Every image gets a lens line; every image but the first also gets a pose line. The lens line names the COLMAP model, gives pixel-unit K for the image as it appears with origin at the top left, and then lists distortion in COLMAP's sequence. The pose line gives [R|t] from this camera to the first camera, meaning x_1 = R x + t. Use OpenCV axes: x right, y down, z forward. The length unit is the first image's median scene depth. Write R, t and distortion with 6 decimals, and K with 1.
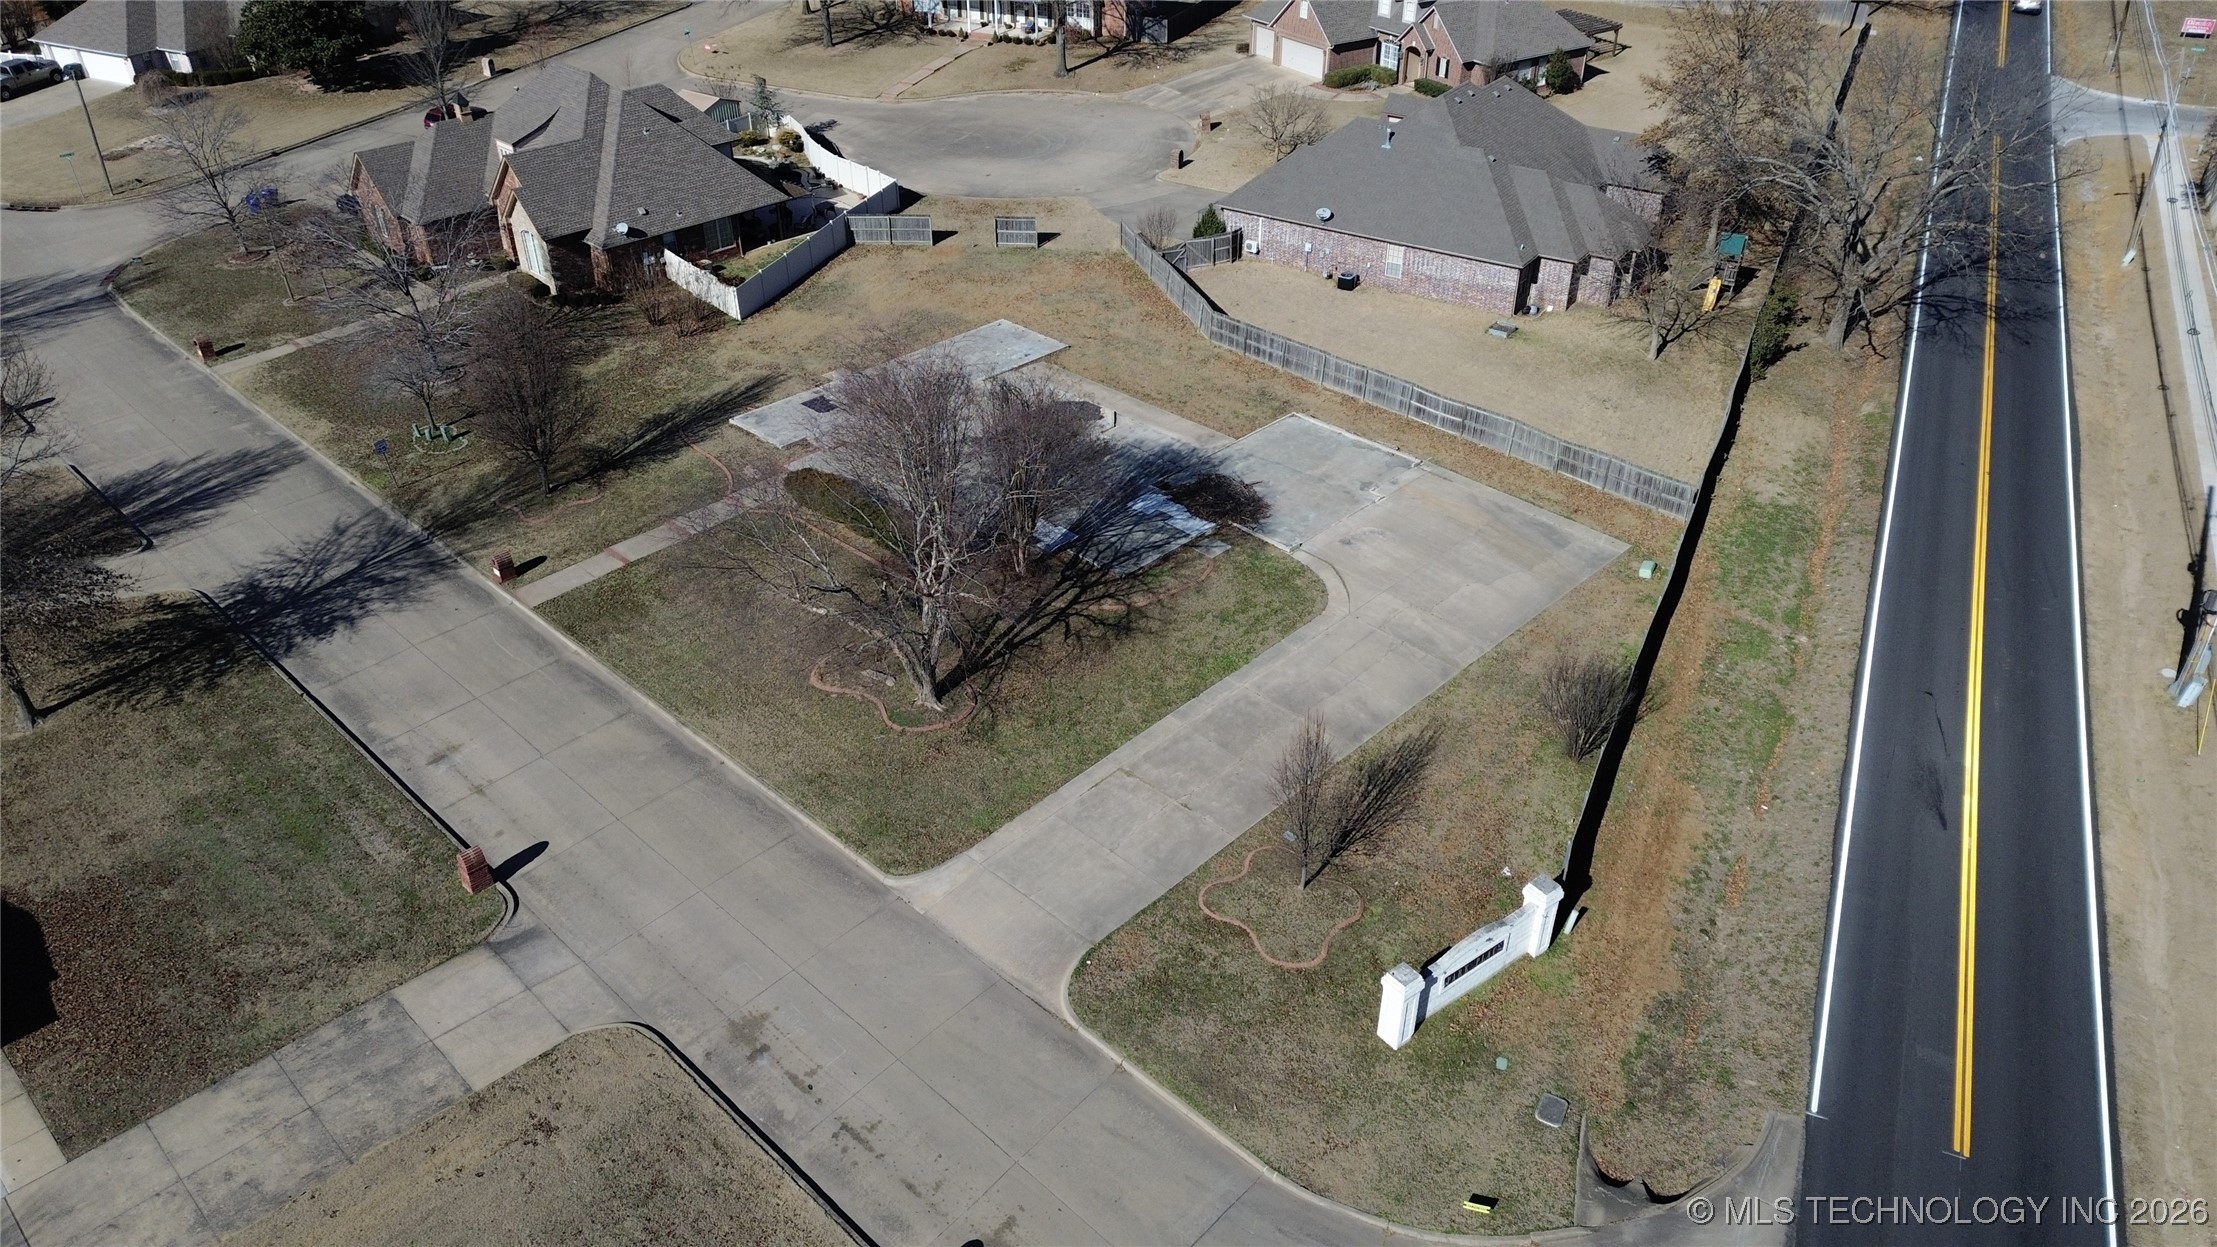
lens RADIAL K [[1552.7, 0, 1117.1], [0, 1552.7, 626.2], [0, 0, 1]] dist [0.088003, -0.107967]
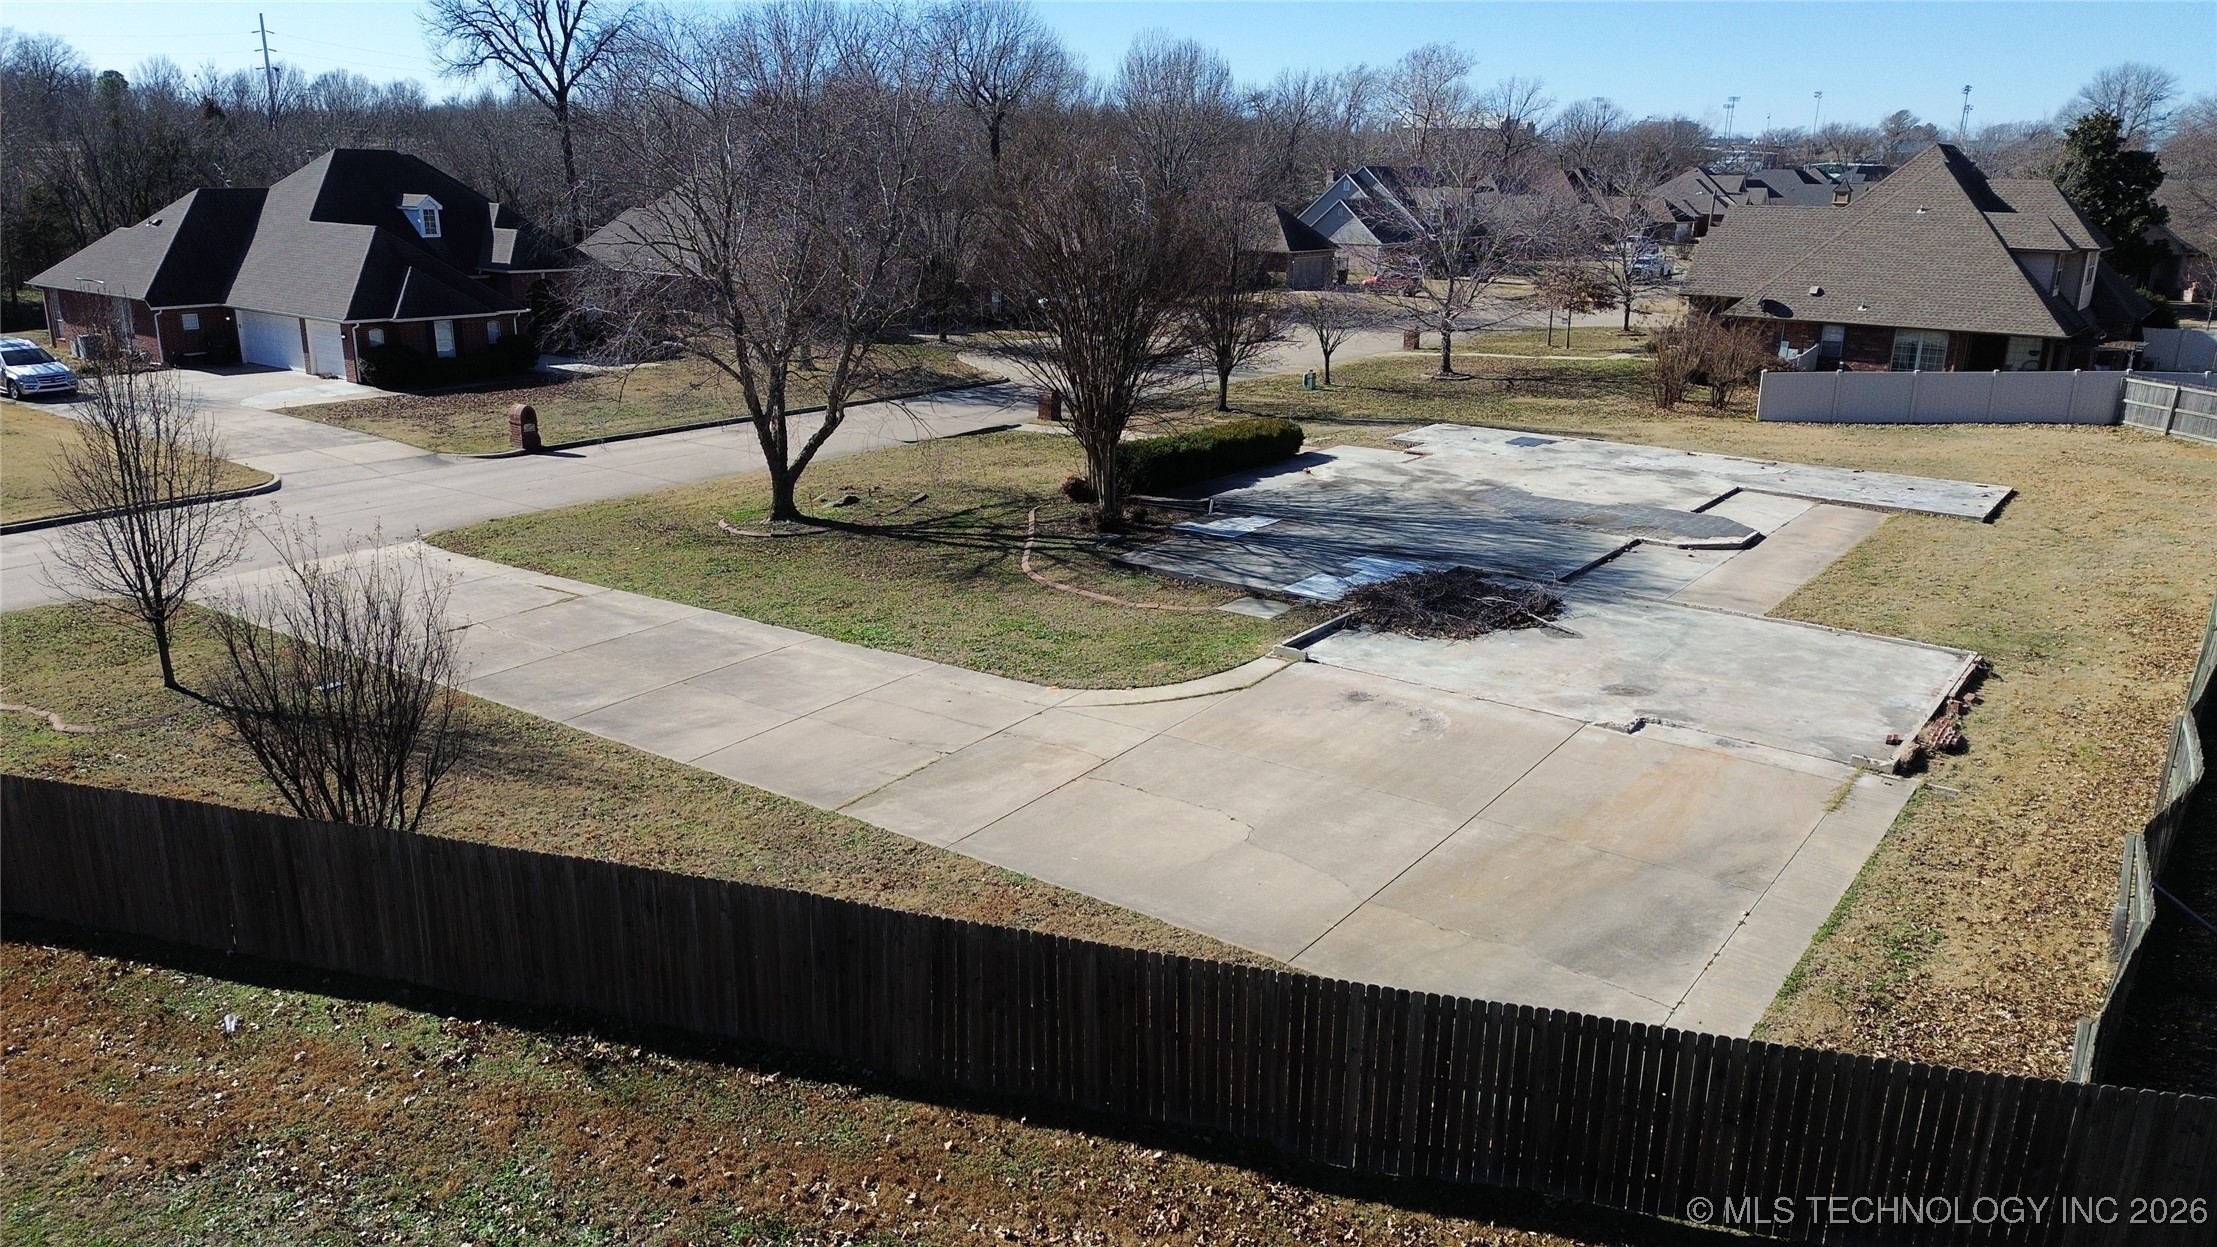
lens RADIAL K [[1552.7, 0, 1117.1], [0, 1552.7, 626.2], [0, 0, 1]] dist [0.088003, -0.107967]
pose [[0.138068, 0.281511, -0.949573, 0.545507], [-0.560931, 0.812395, 0.159284, -0.103363], [0.816268, 0.510653, 0.270074, 0.867389]]
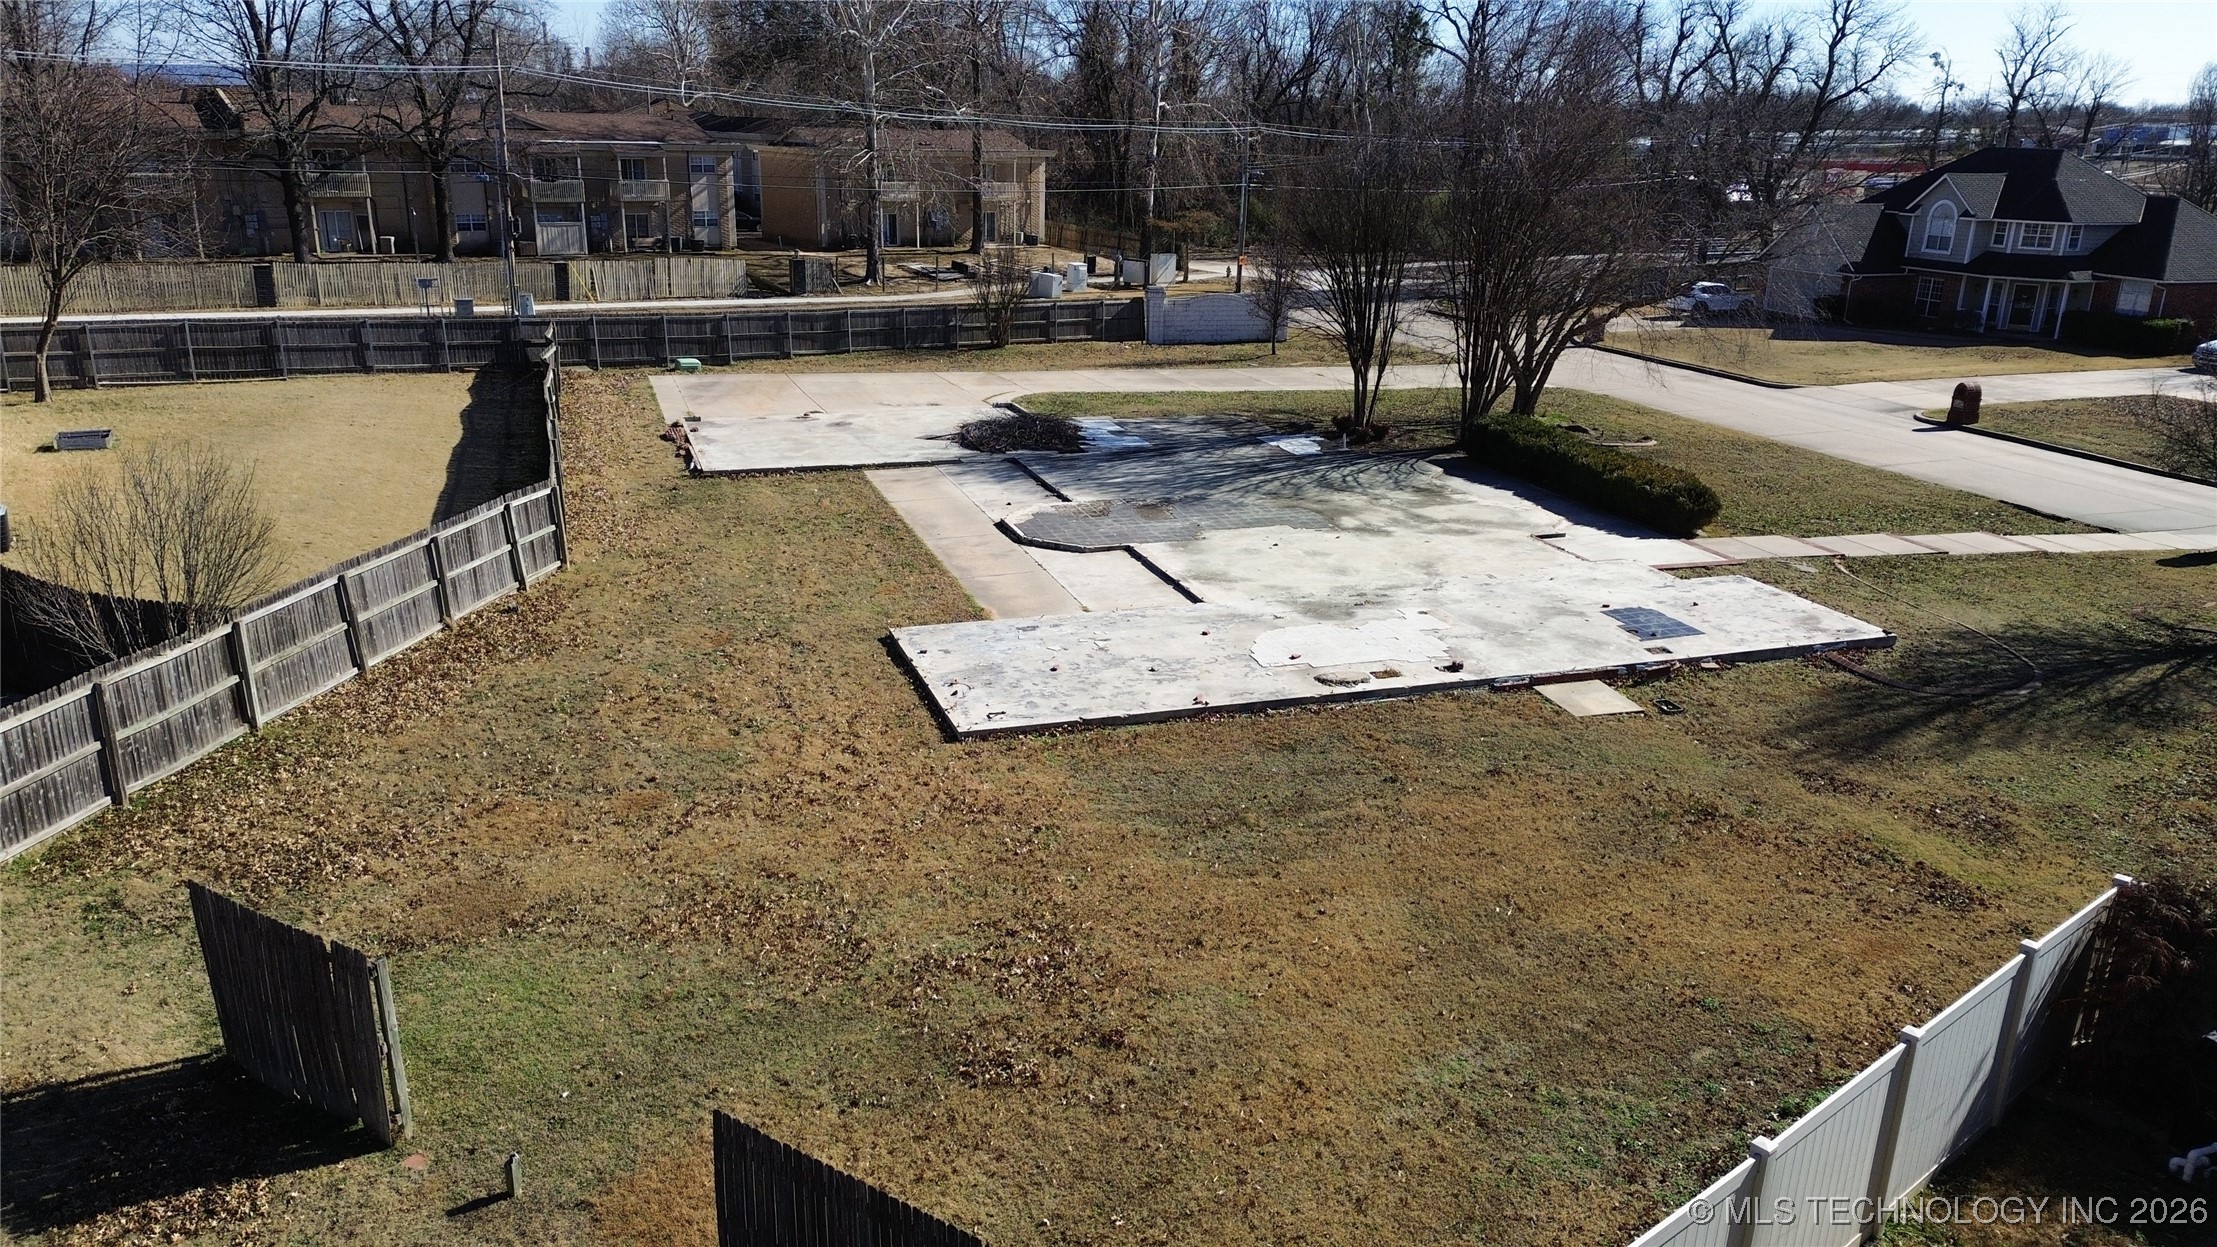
lens RADIAL K [[1552.7, 0, 1117.1], [0, 1552.7, 626.2], [0, 0, 1]] dist [0.088003, -0.107967]
pose [[-0.890136, -0.149003, 0.430647, -0.291091], [0.246302, 0.637784, 0.729772, -0.550238], [-0.383398, 0.755665, -0.531015, 1.526167]]
